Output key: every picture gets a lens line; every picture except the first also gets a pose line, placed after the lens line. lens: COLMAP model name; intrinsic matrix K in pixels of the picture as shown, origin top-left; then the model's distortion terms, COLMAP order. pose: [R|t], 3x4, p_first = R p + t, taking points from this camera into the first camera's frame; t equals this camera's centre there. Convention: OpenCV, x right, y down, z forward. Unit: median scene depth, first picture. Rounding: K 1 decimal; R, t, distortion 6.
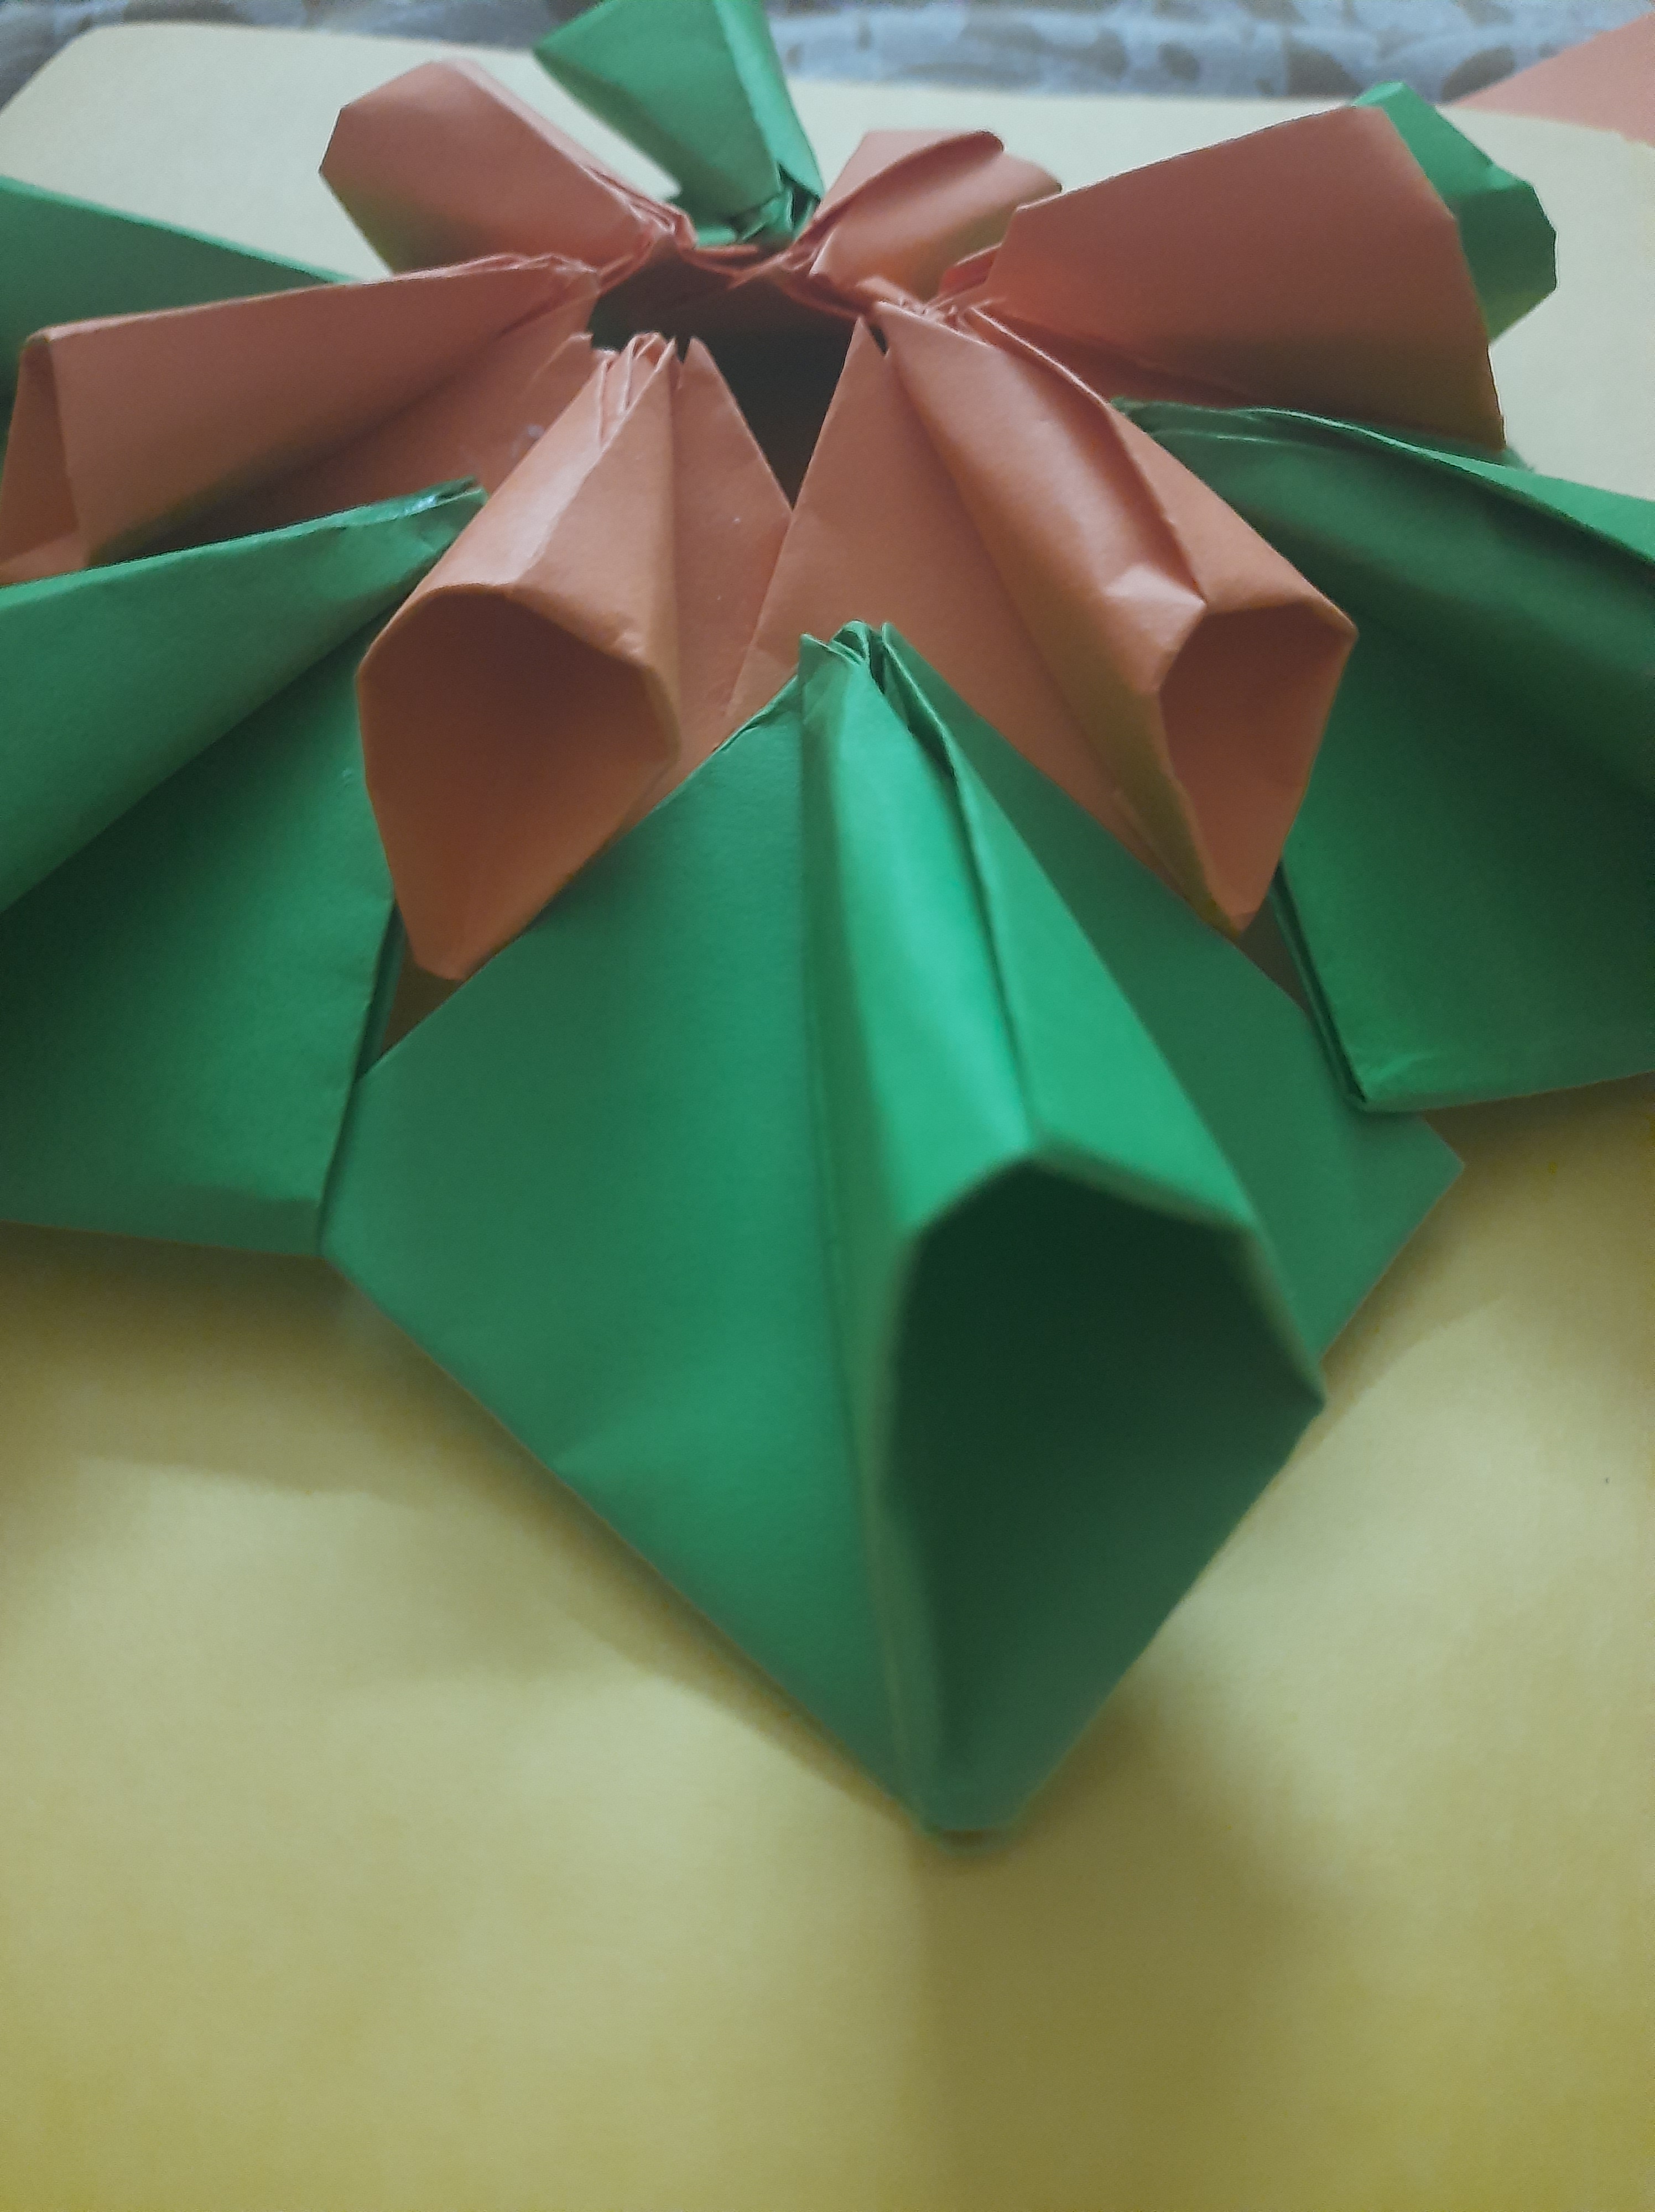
lens RADIAL K [[1627.2, 0, 827.5], [0, 1627.2, 1106.0], [0, 0, 1]] dist [-0.024764, 0.000740]
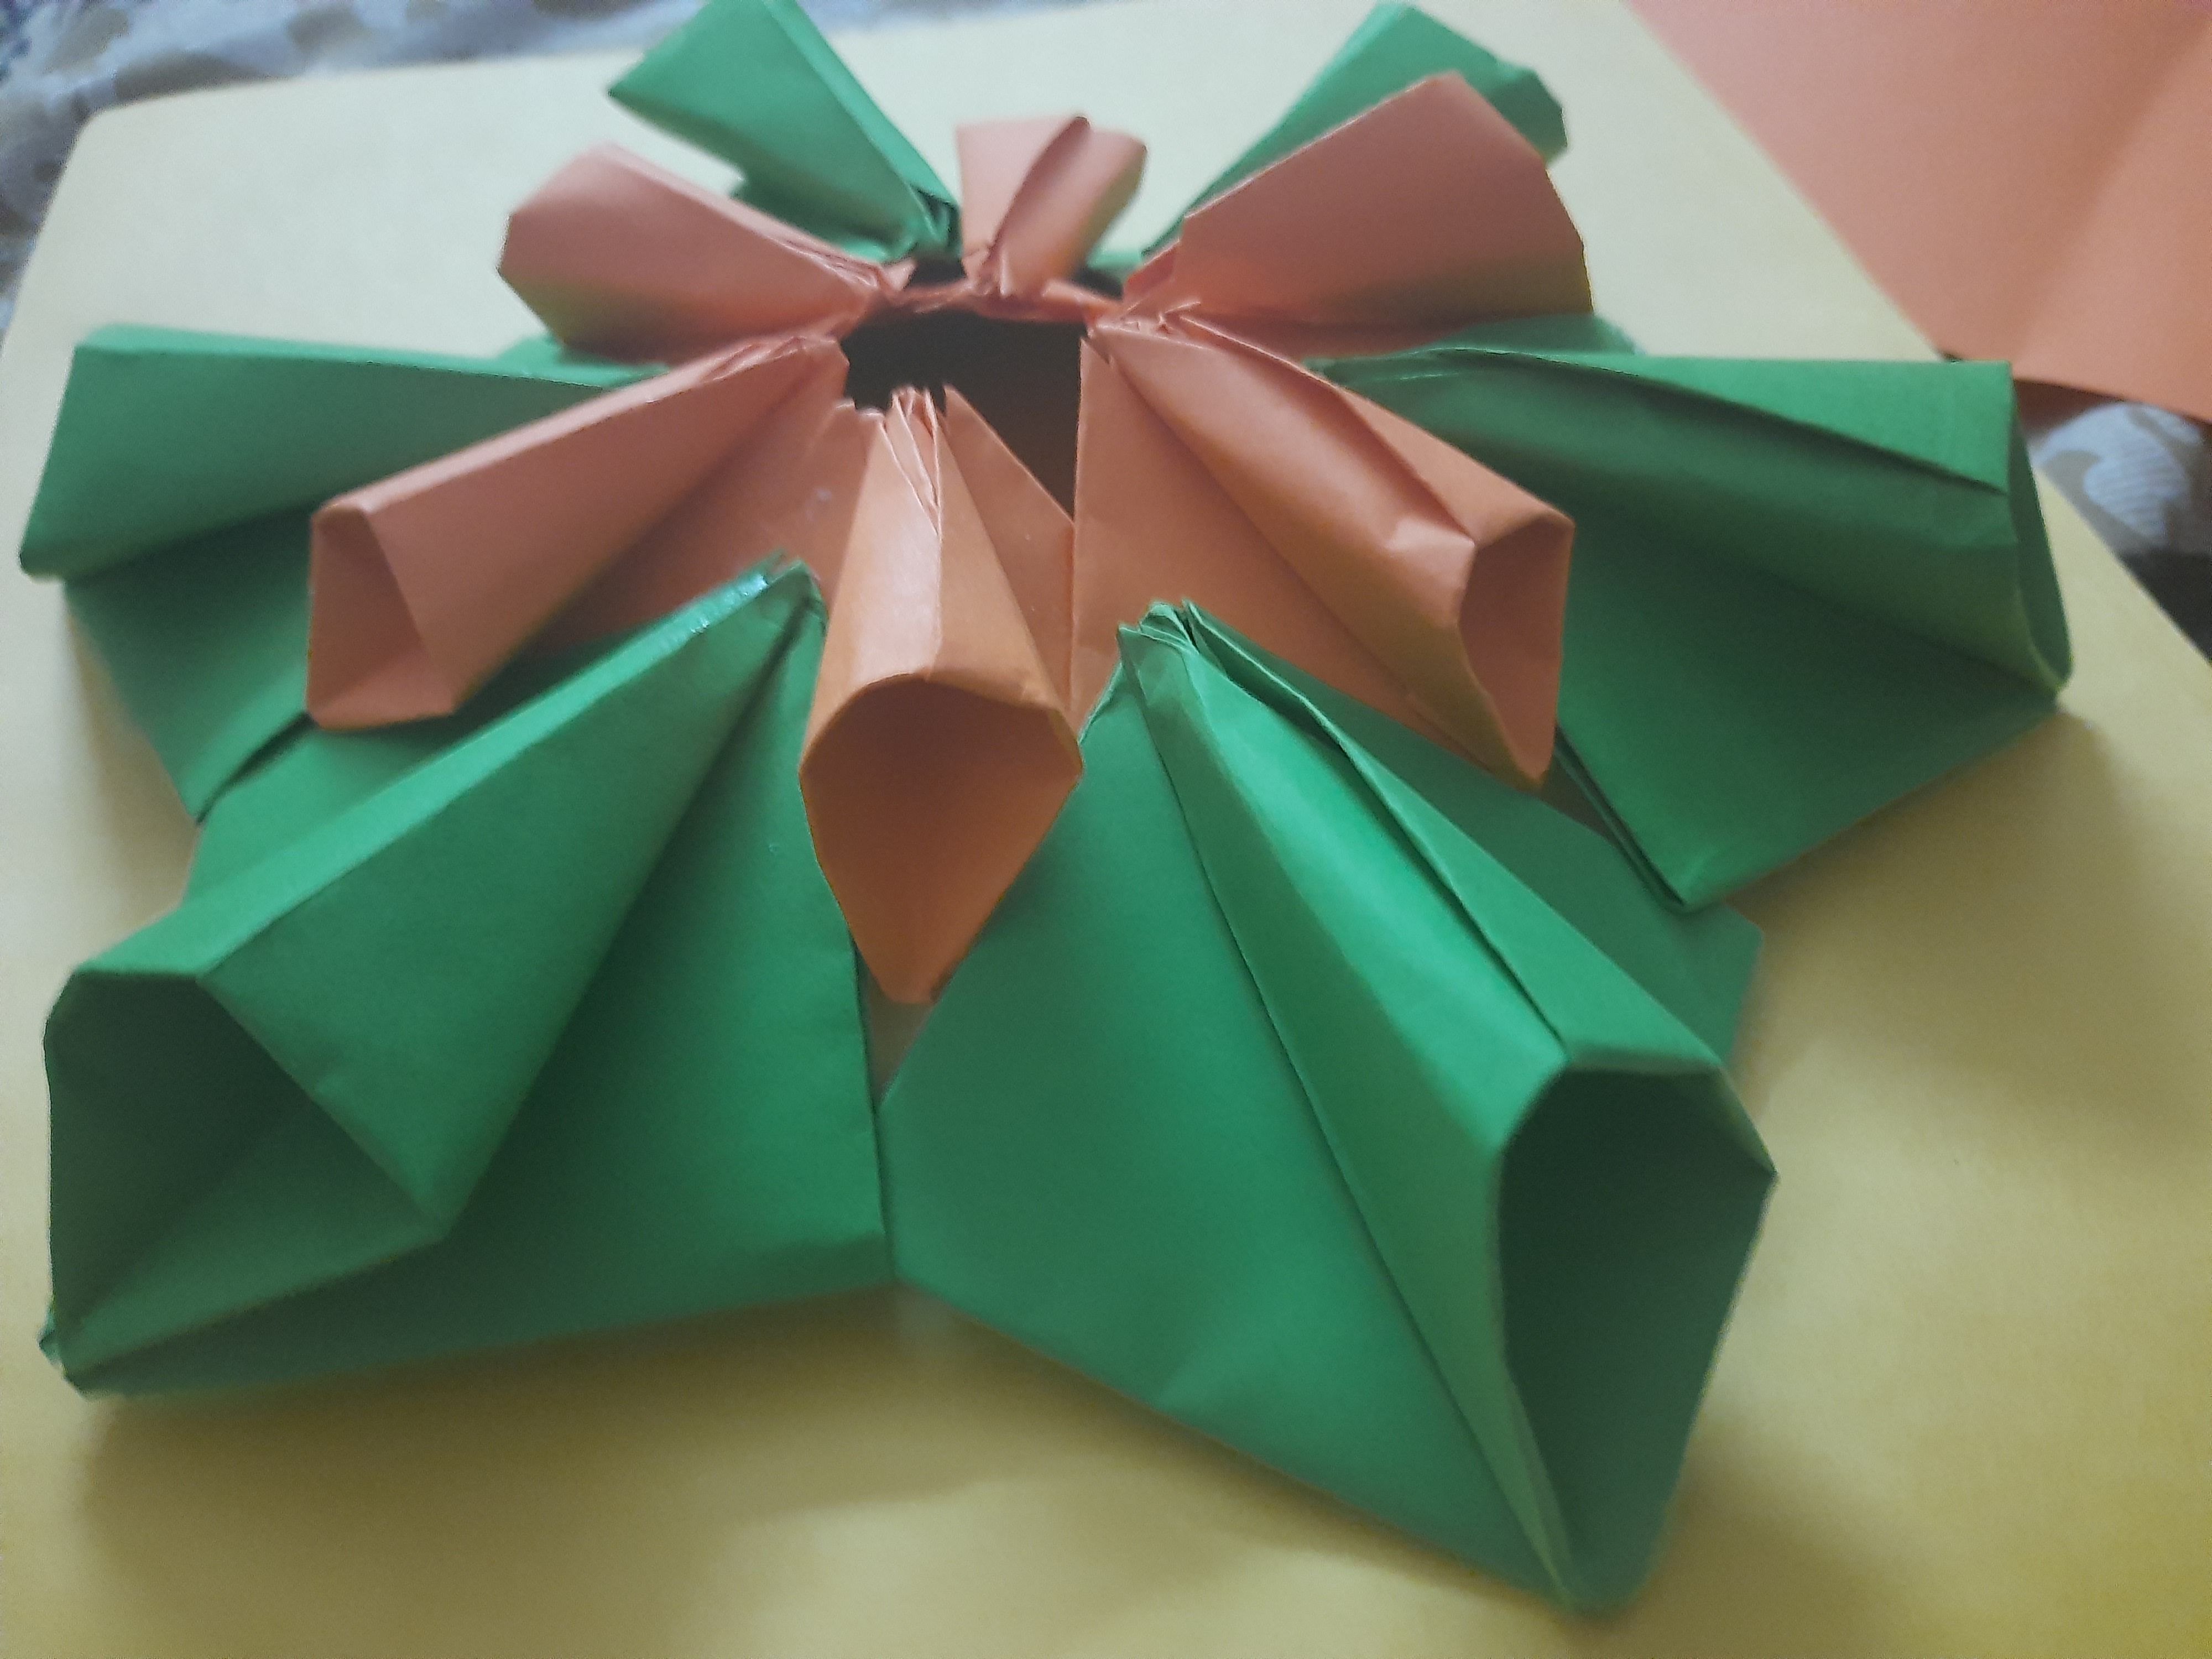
lens RADIAL K [[1627.0, 0, 1116.7], [0, 1627.0, 828.8], [0, 0, 1]] dist [-0.024764, 0.000740]
pose [[0.958749, -0.244796, 0.144484, -0.219439], [0.250082, 0.968032, -0.019344, -0.132329], [-0.135130, 0.054679, 0.989318, -0.124269]]
